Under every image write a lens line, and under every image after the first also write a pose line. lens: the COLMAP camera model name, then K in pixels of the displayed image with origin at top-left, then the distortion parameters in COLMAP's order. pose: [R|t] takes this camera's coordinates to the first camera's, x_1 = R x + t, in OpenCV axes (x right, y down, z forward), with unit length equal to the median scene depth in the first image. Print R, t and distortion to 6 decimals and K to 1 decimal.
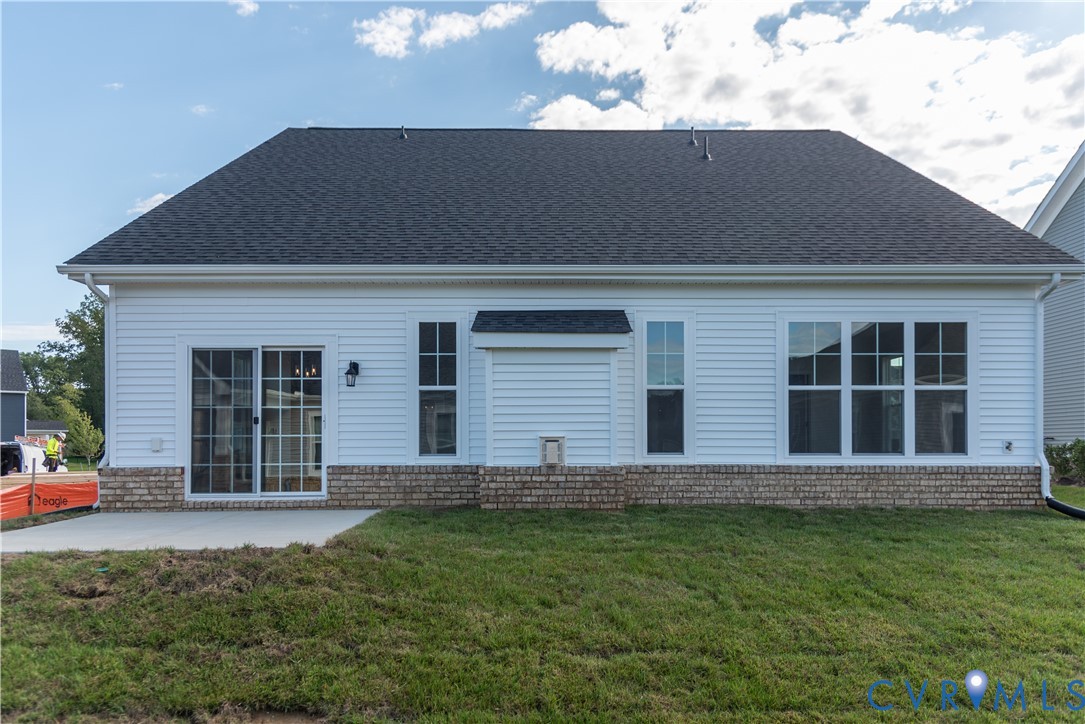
lens RADIAL K [[749.3, 0, 542.5], [0, 749.3, 362.0], [0, 0, 1]] dist [0.057228, -0.064963]
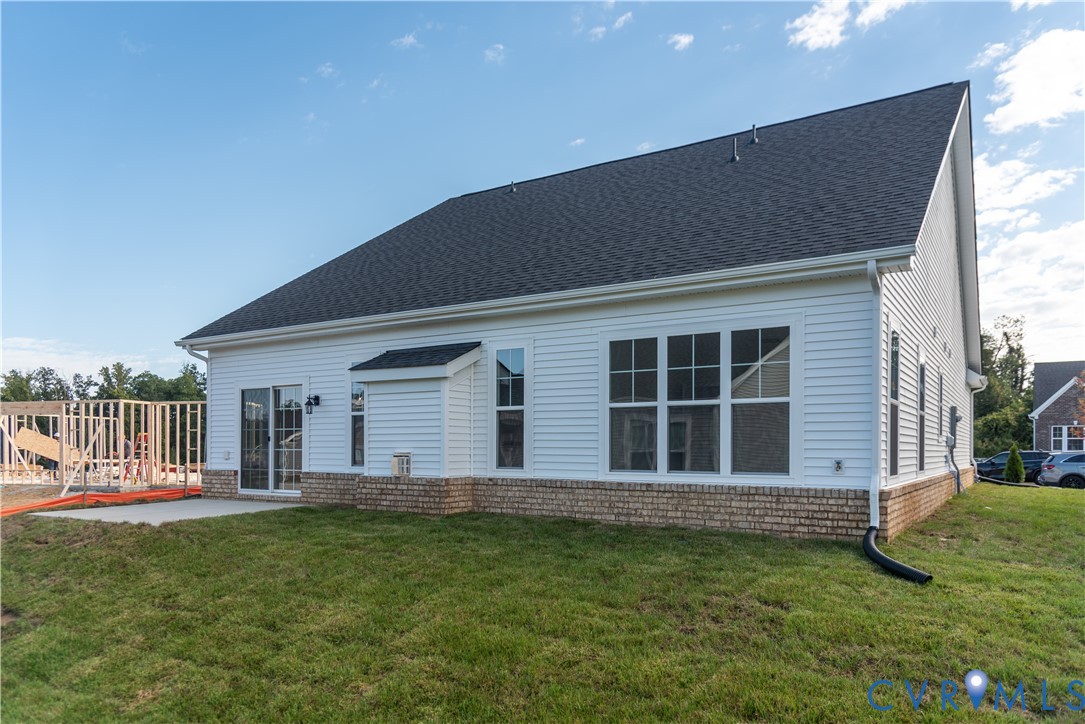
lens RADIAL K [[748.0, 0, 542.5], [0, 748.0, 362.0], [0, 0, 1]] dist [0.004056, -0.000521]
pose [[0.831583, -0.059282, -0.552228, 0.826583], [0.052792, 0.998222, -0.027662, -0.001362], [0.552886, -0.006150, 0.833234, 0.106459]]
